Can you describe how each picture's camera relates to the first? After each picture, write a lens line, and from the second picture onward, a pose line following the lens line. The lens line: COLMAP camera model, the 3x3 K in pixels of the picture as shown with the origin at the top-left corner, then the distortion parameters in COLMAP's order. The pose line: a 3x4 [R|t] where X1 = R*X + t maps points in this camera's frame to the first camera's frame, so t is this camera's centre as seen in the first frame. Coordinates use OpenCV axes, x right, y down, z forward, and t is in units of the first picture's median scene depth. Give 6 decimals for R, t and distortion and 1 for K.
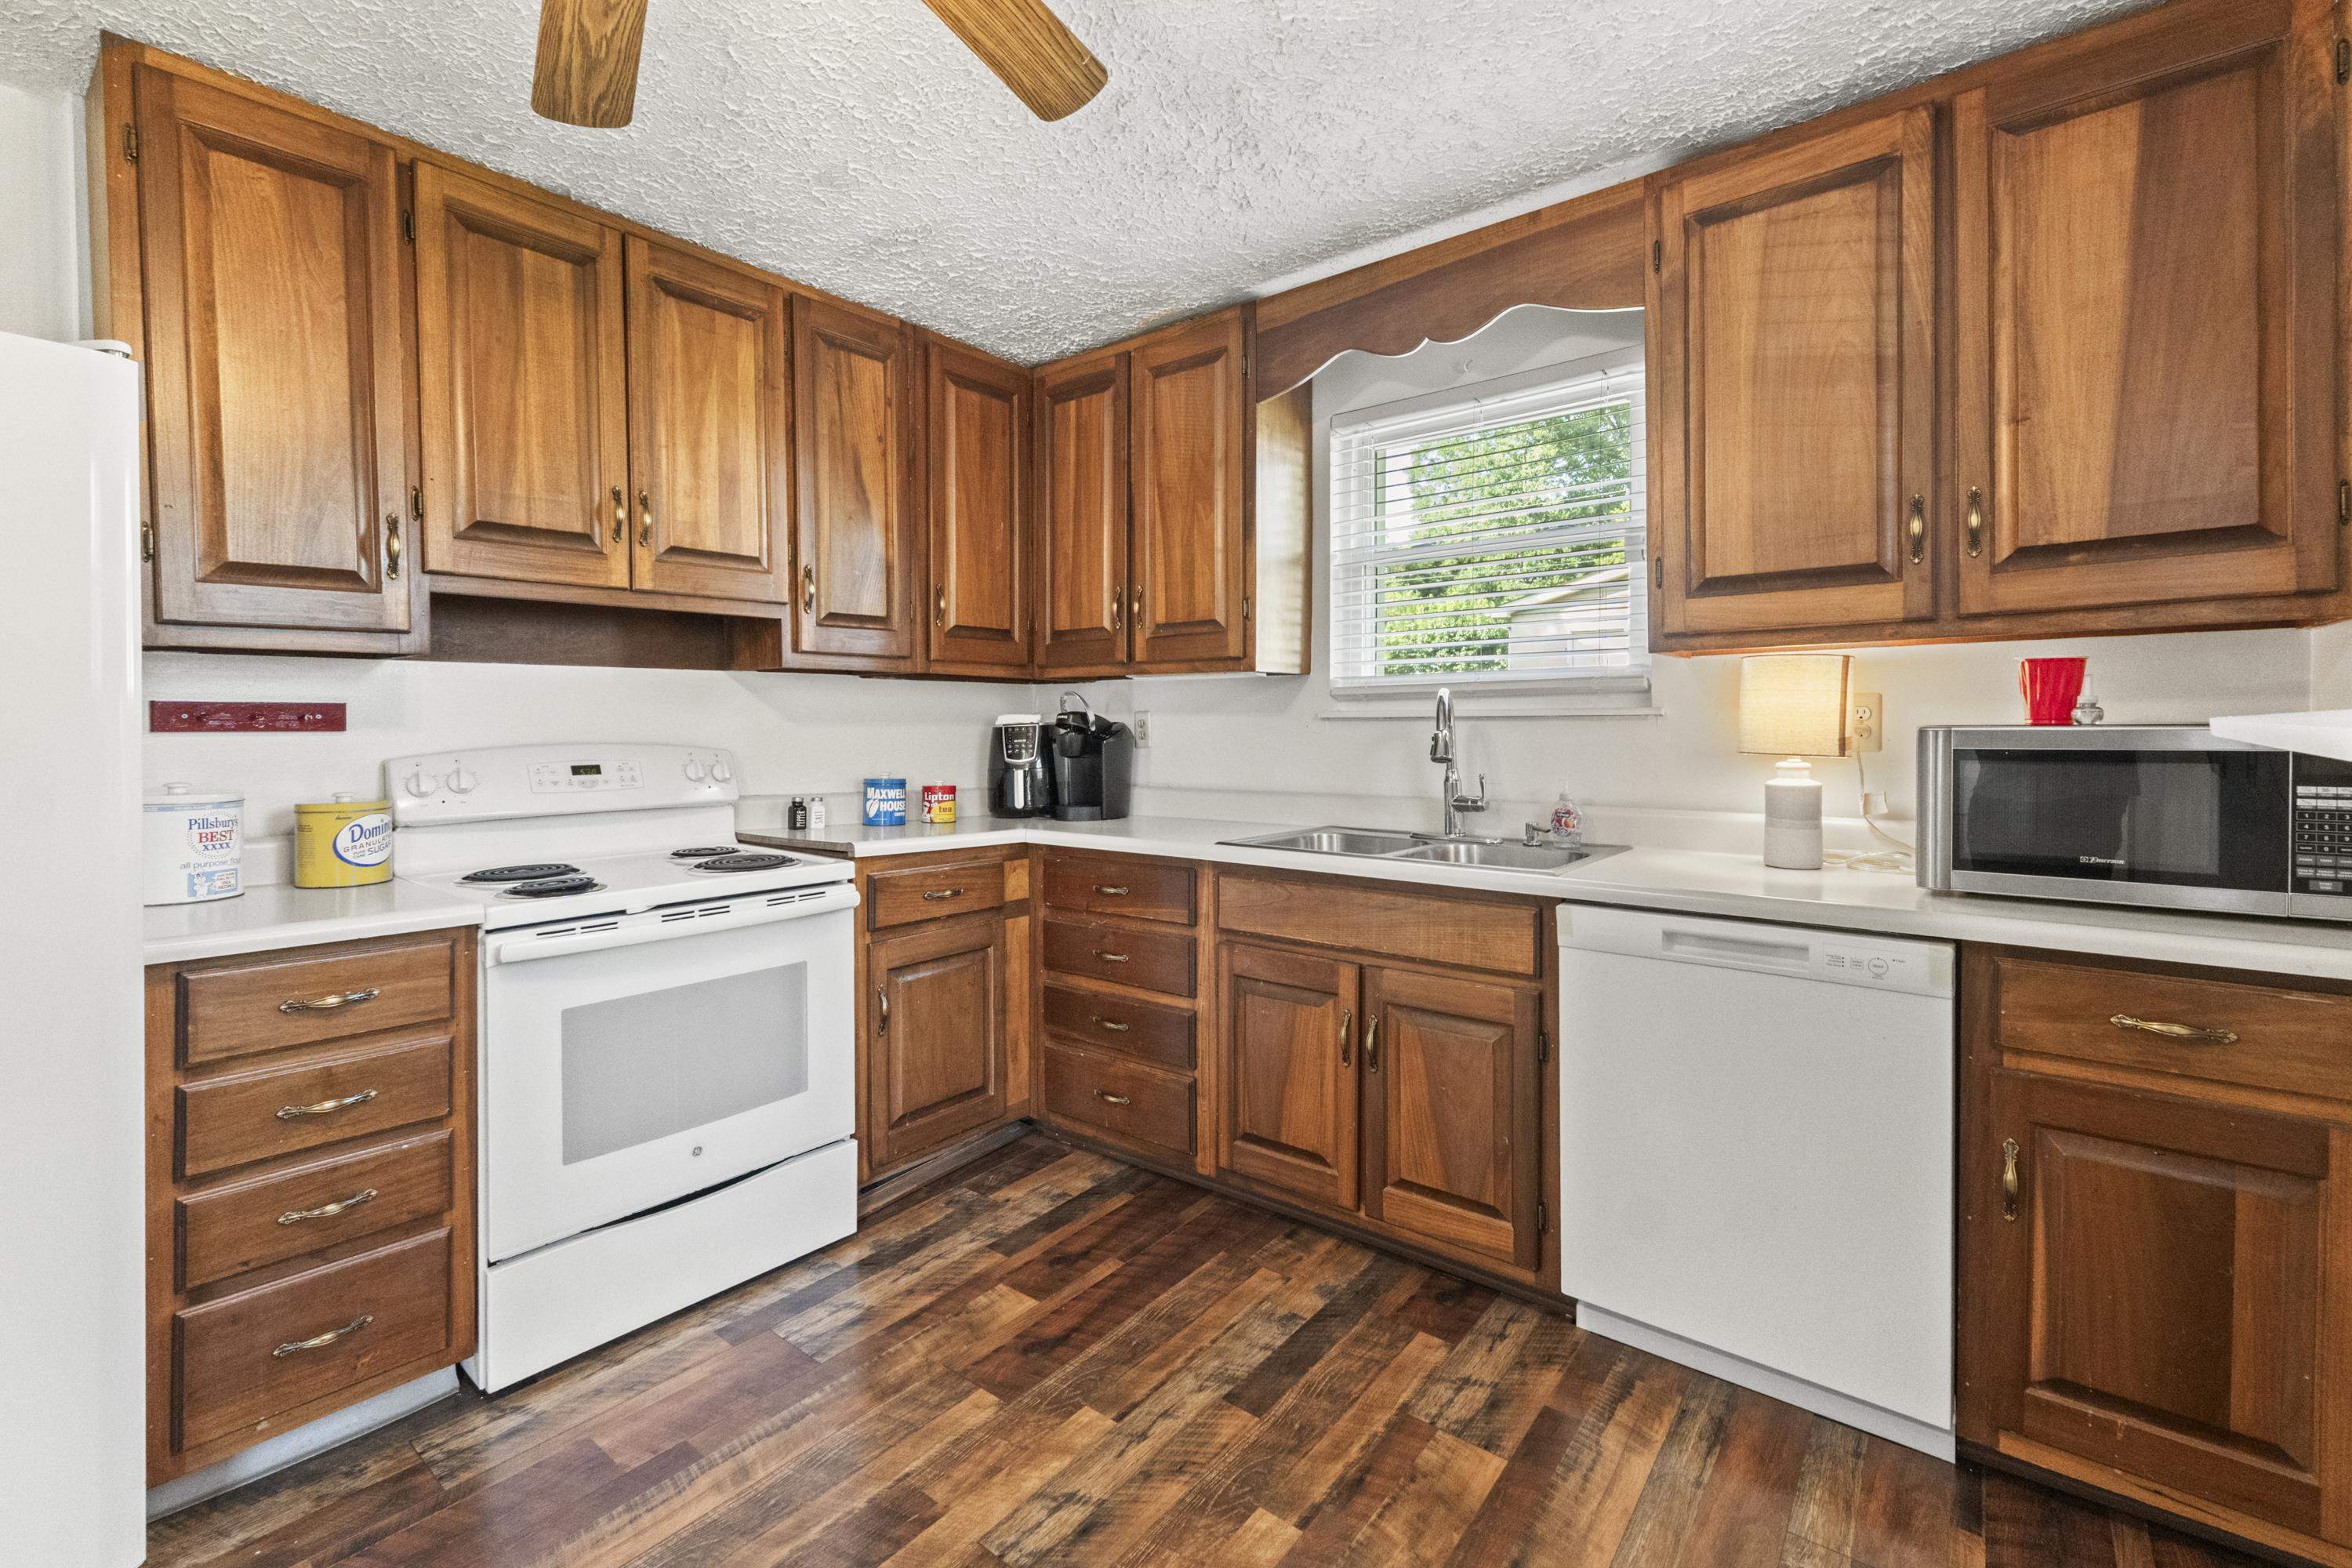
lens RADIAL K [[1009.2, 0, 1181.0], [0, 1009.2, 741.3], [0, 0, 1]] dist [0.002015, 0.000739]
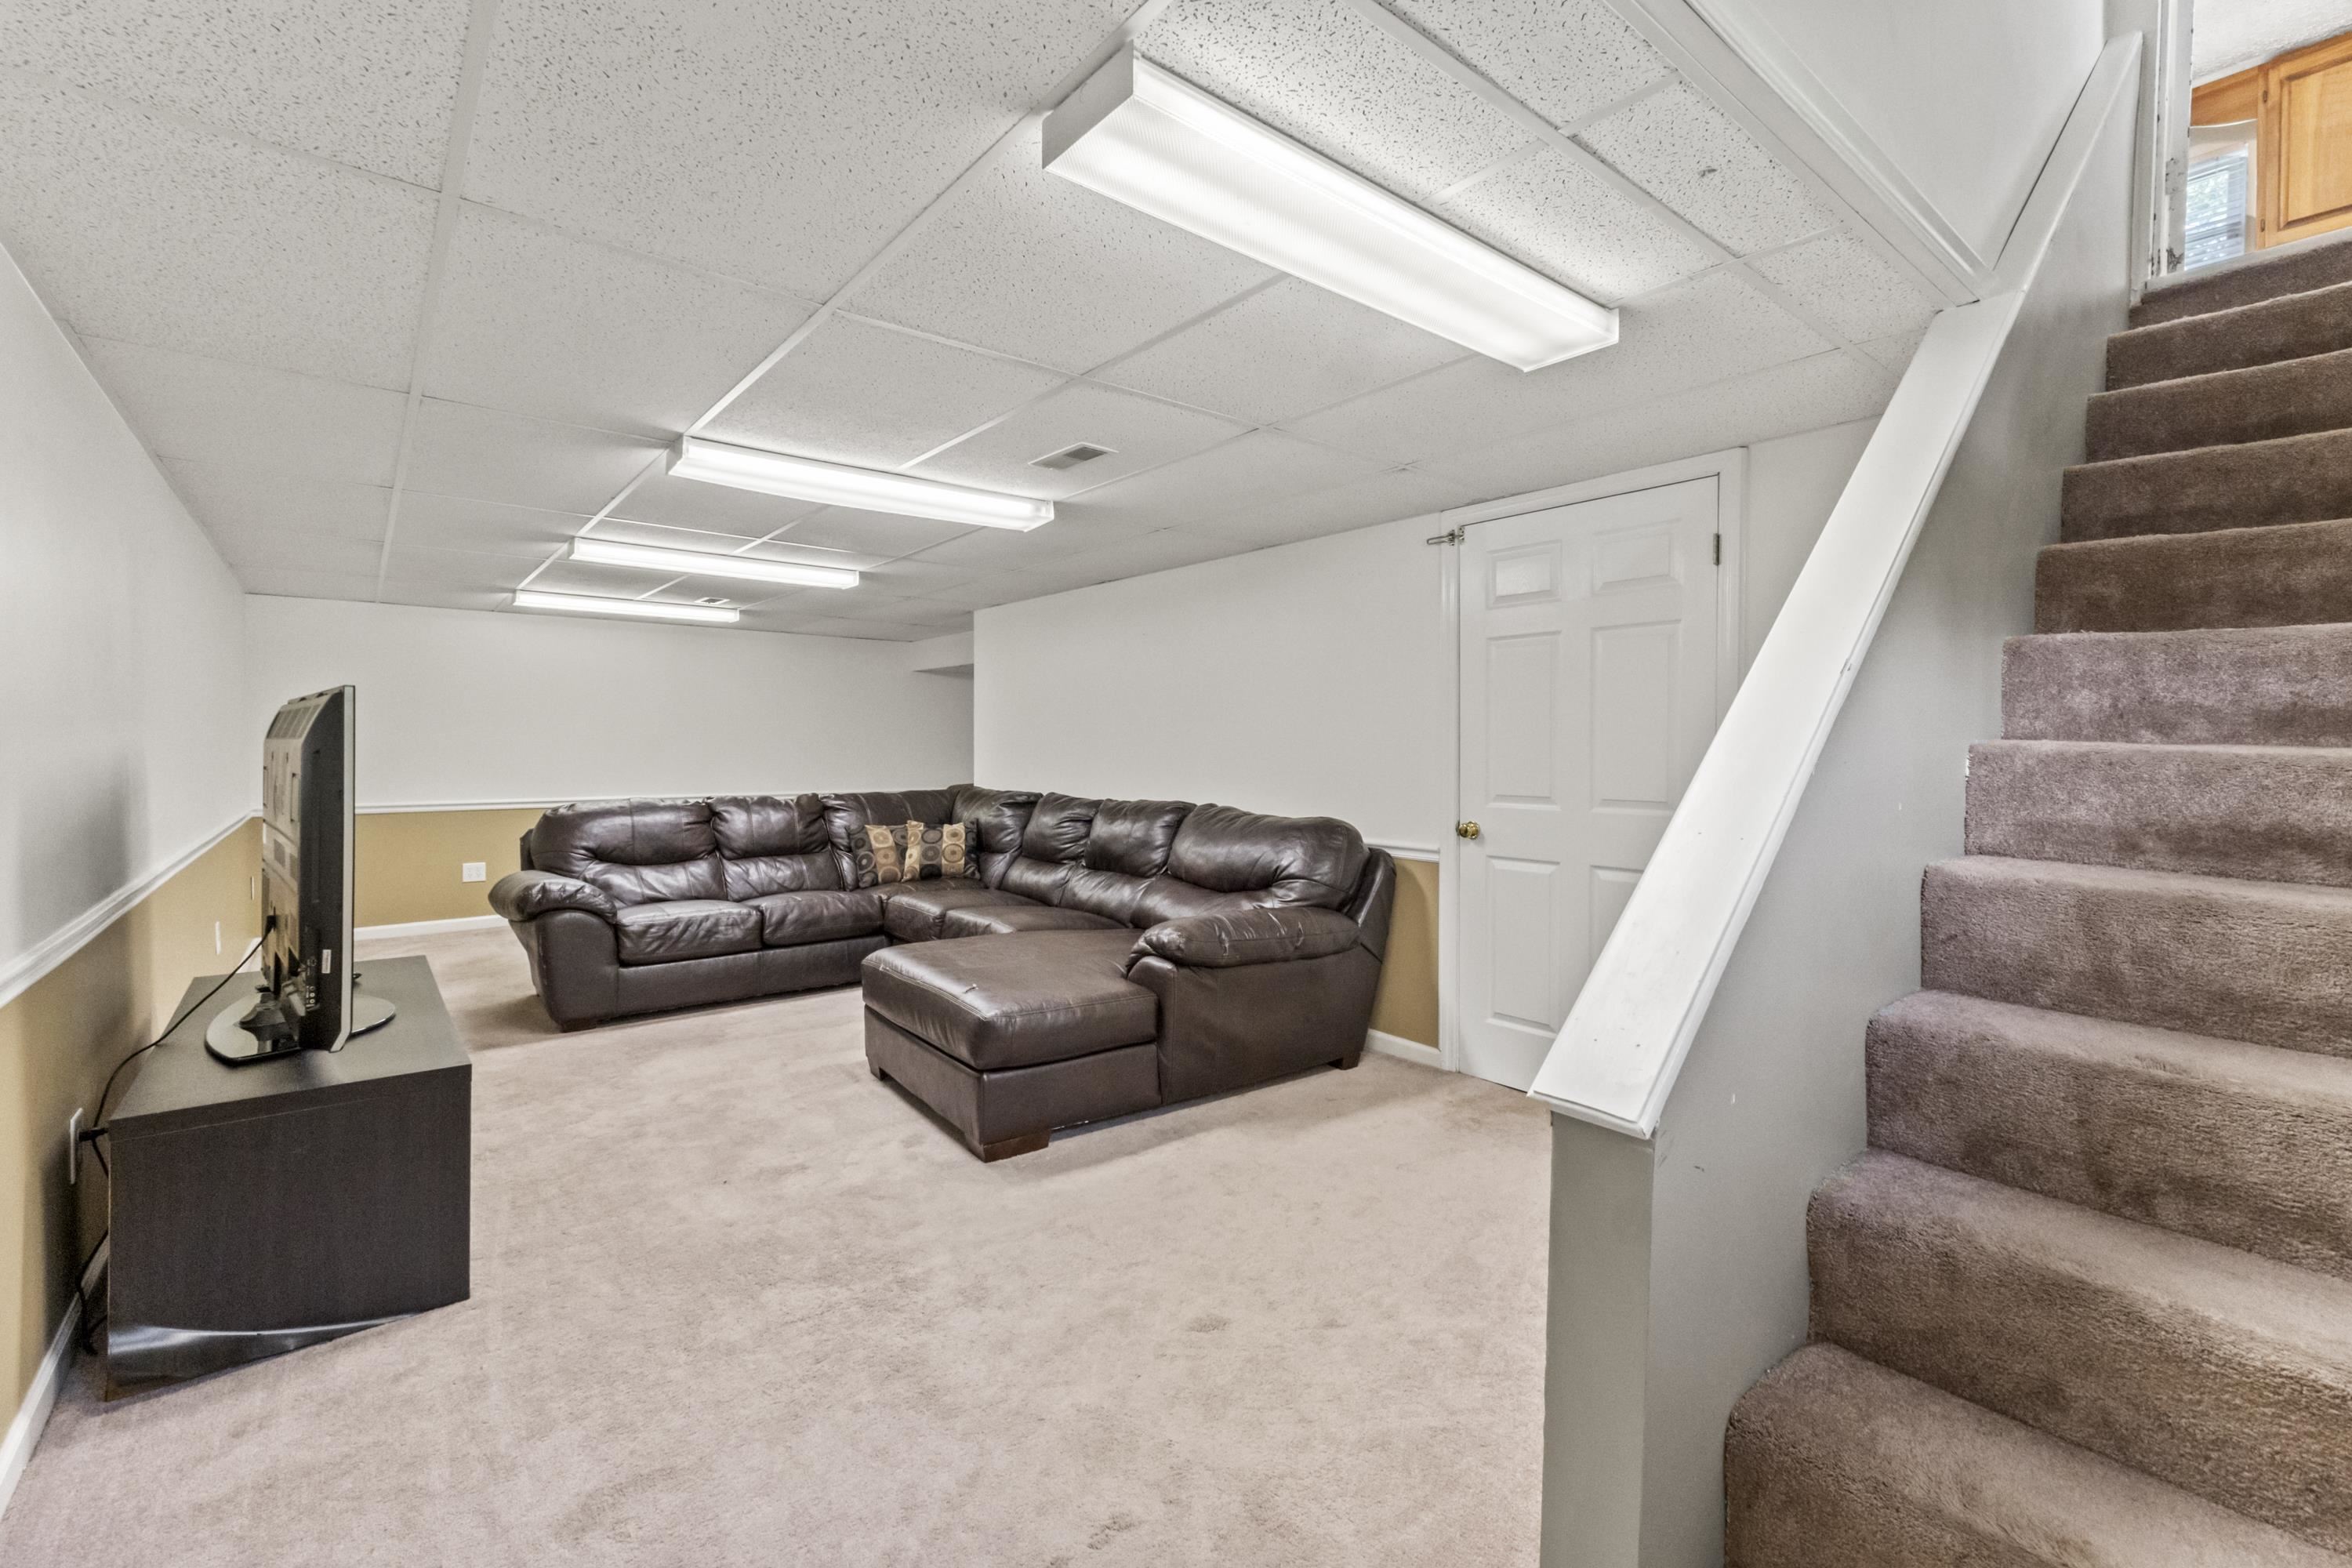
lens RADIAL K [[1015.3, 0, 1174.0], [0, 1015.3, 794.1], [0, 0, 1]] dist [0.001635, -0.000051]
pose [[0.976559, 0.009640, -0.215033, -1.634967], [-0.007017, 0.999891, 0.012956, 1.250601], [0.215135, -0.011143, 0.976521, -2.092233]]
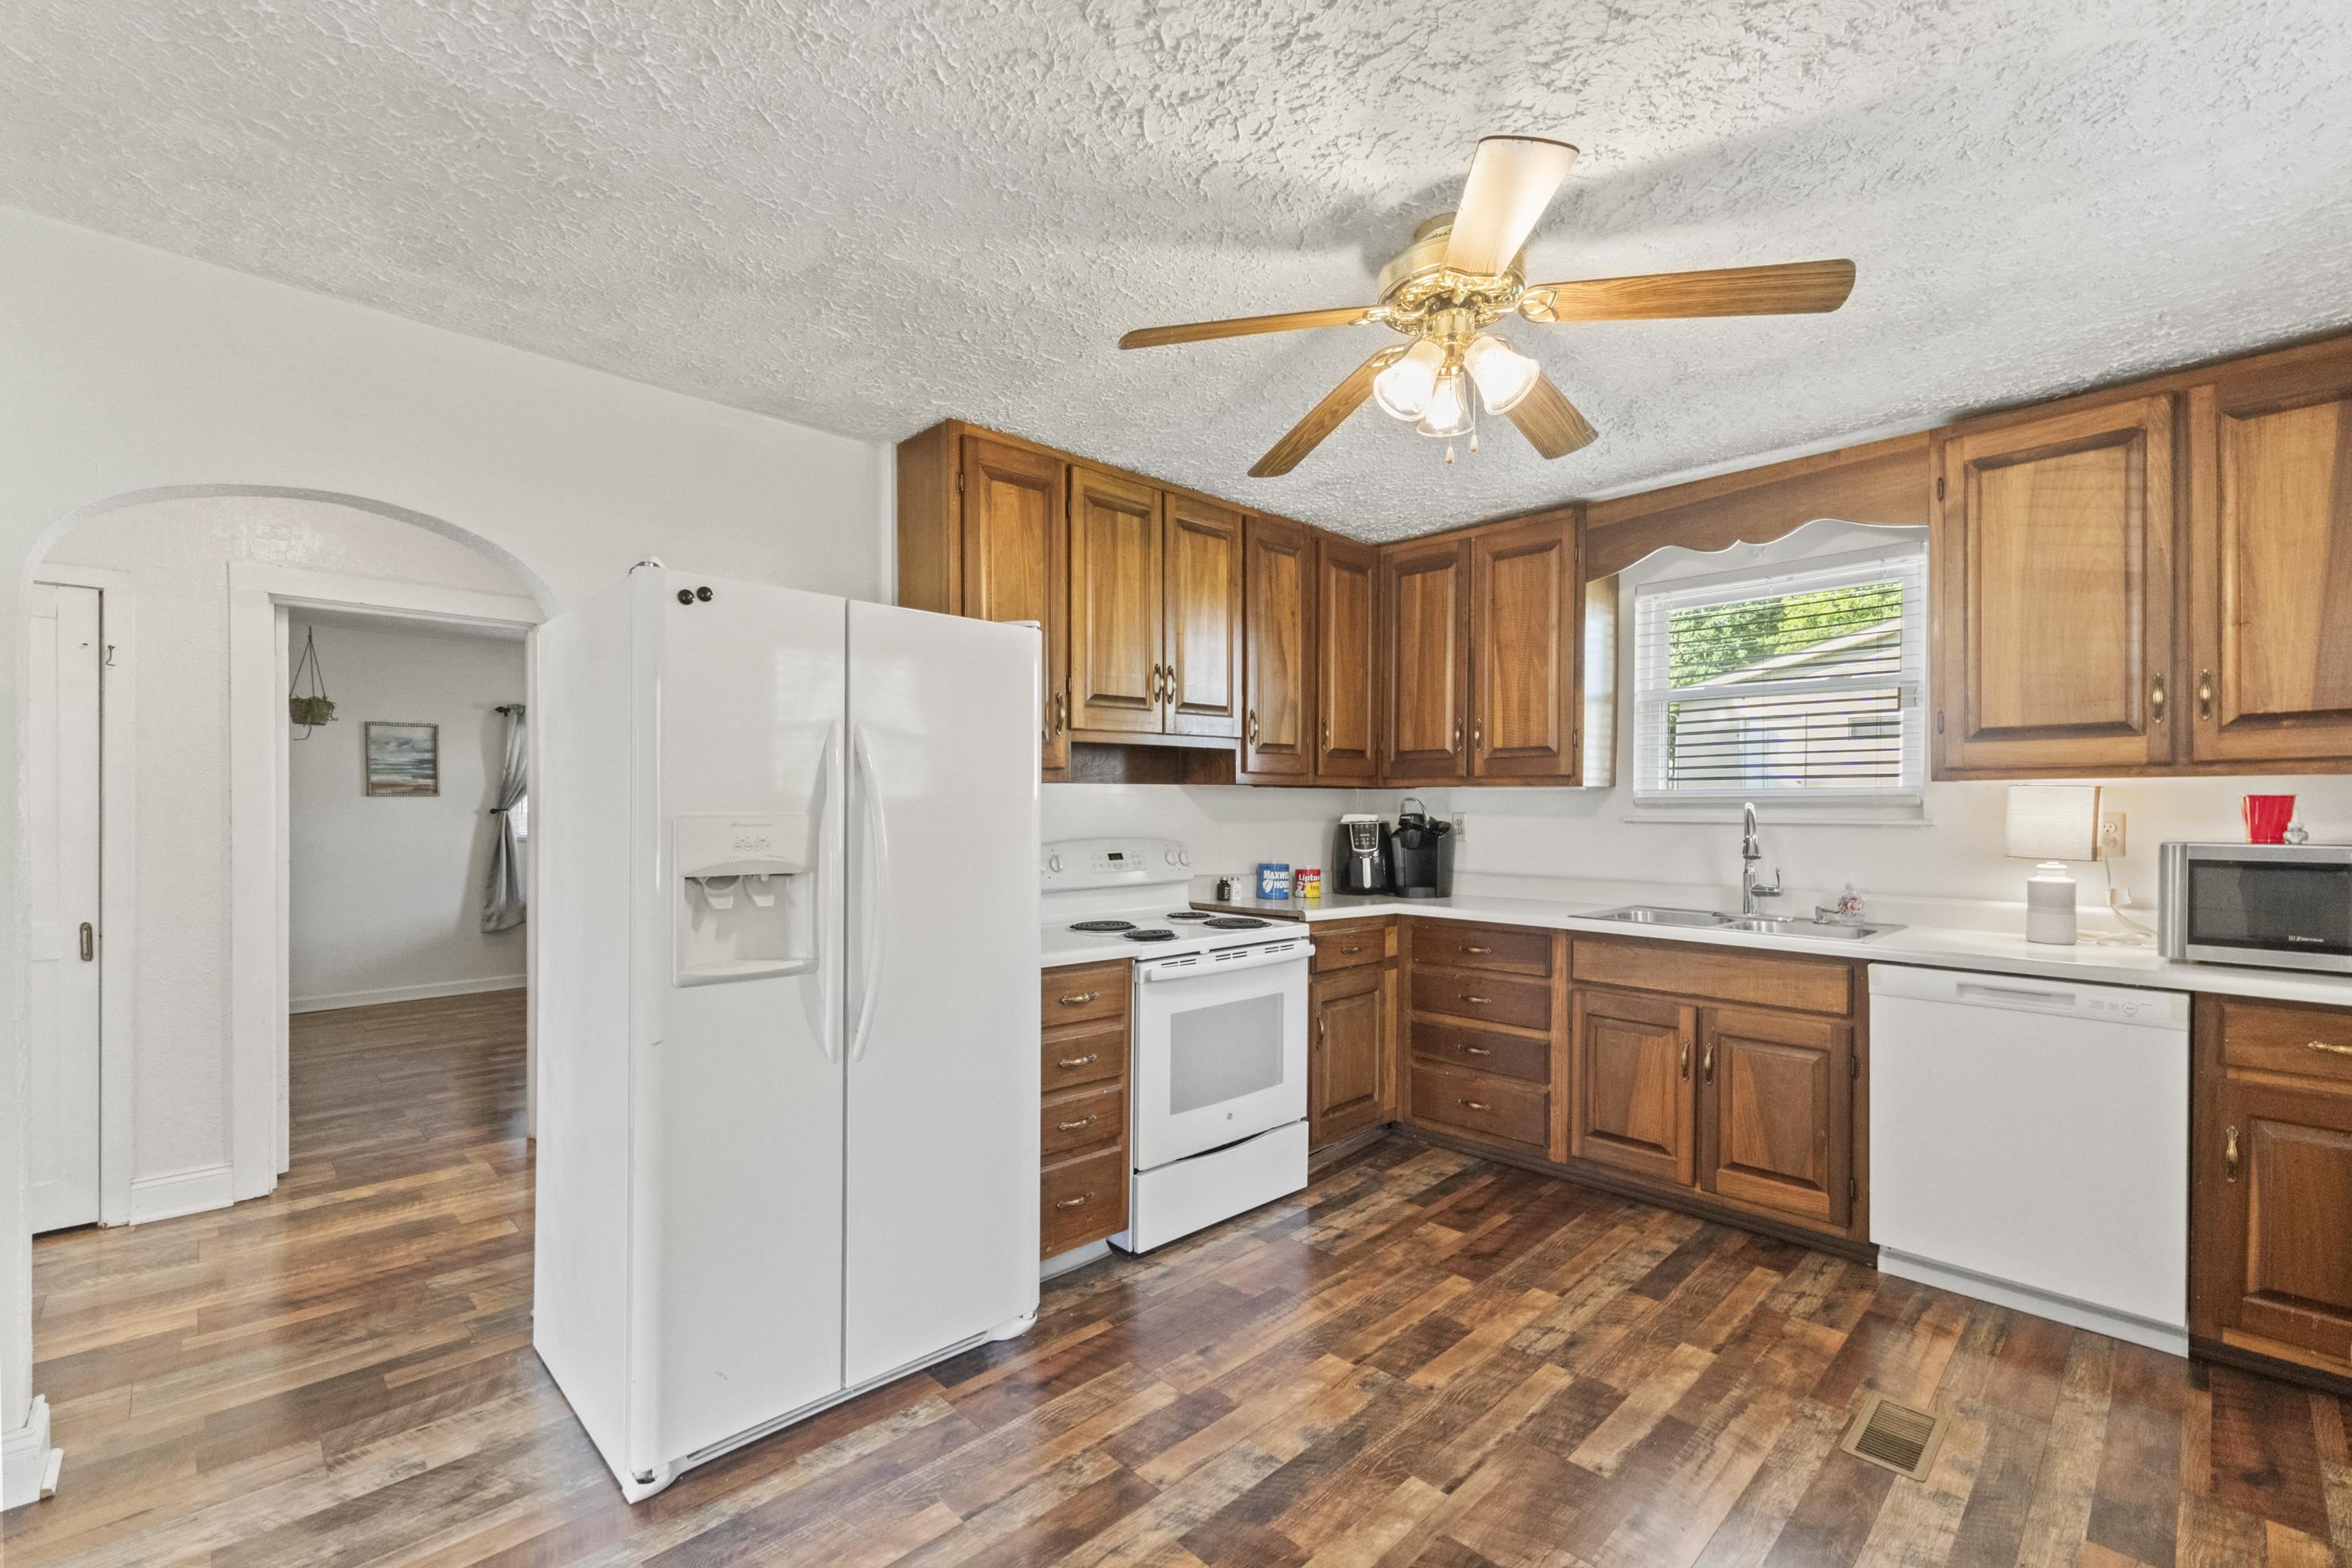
lens RADIAL K [[998.5, 0, 1169.3], [0, 998.5, 814.2], [0, 0, 1]] dist [0.002977, -0.000431]
pose [[0.990811, 0.007370, -0.135054, -0.381435], [-0.008165, 0.999952, -0.005337, -0.029678], [0.135009, 0.006391, 0.990824, -0.482065]]
